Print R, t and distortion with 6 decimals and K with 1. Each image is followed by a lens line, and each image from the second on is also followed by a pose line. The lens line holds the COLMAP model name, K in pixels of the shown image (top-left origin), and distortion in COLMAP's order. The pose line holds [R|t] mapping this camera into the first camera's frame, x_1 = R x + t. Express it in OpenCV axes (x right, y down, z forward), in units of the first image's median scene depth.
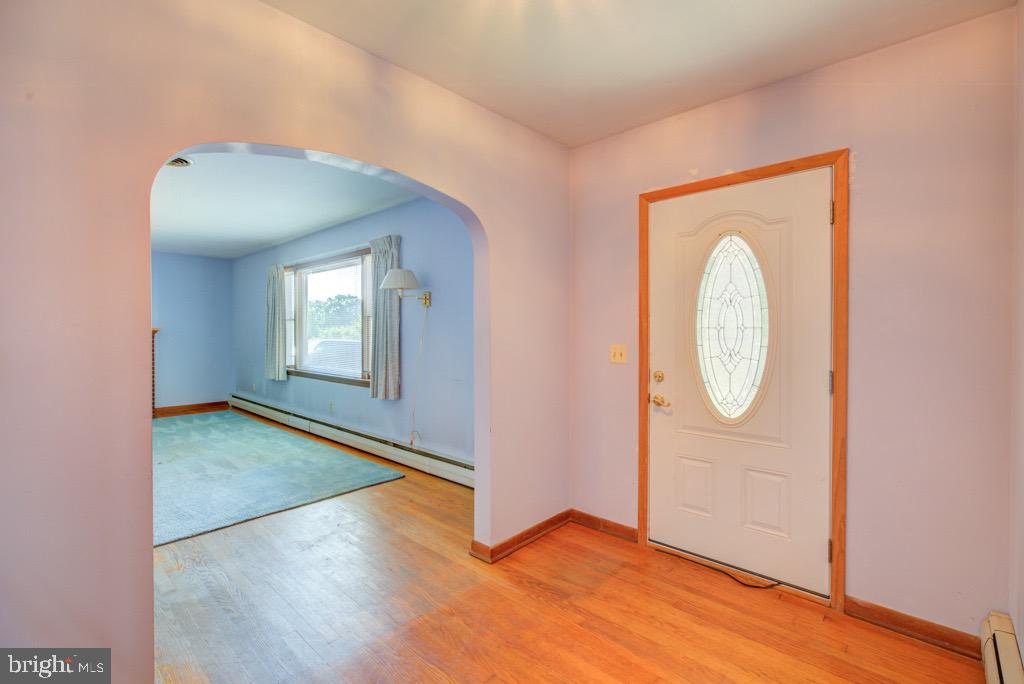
lens RADIAL K [[470.7, 0, 512.8], [0, 470.7, 343.4], [0, 0, 1]] dist [-0.002999, 0.000057]
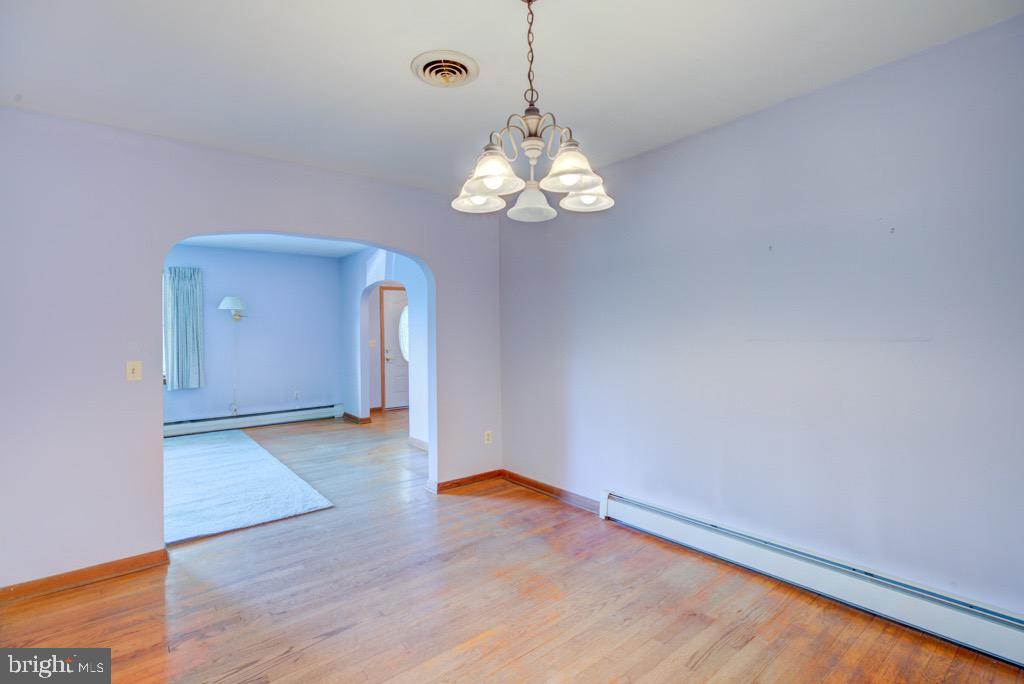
lens RADIAL K [[470.7, 0, 511.7], [0, 470.7, 341.3], [0, 0, 1]] dist [-0.002999, 0.000057]
pose [[0.856914, -0.016714, 0.515188, -0.527300], [0.015900, 0.999856, 0.005990, 0.001396], [-0.515214, 0.003058, 0.857056, -1.877122]]
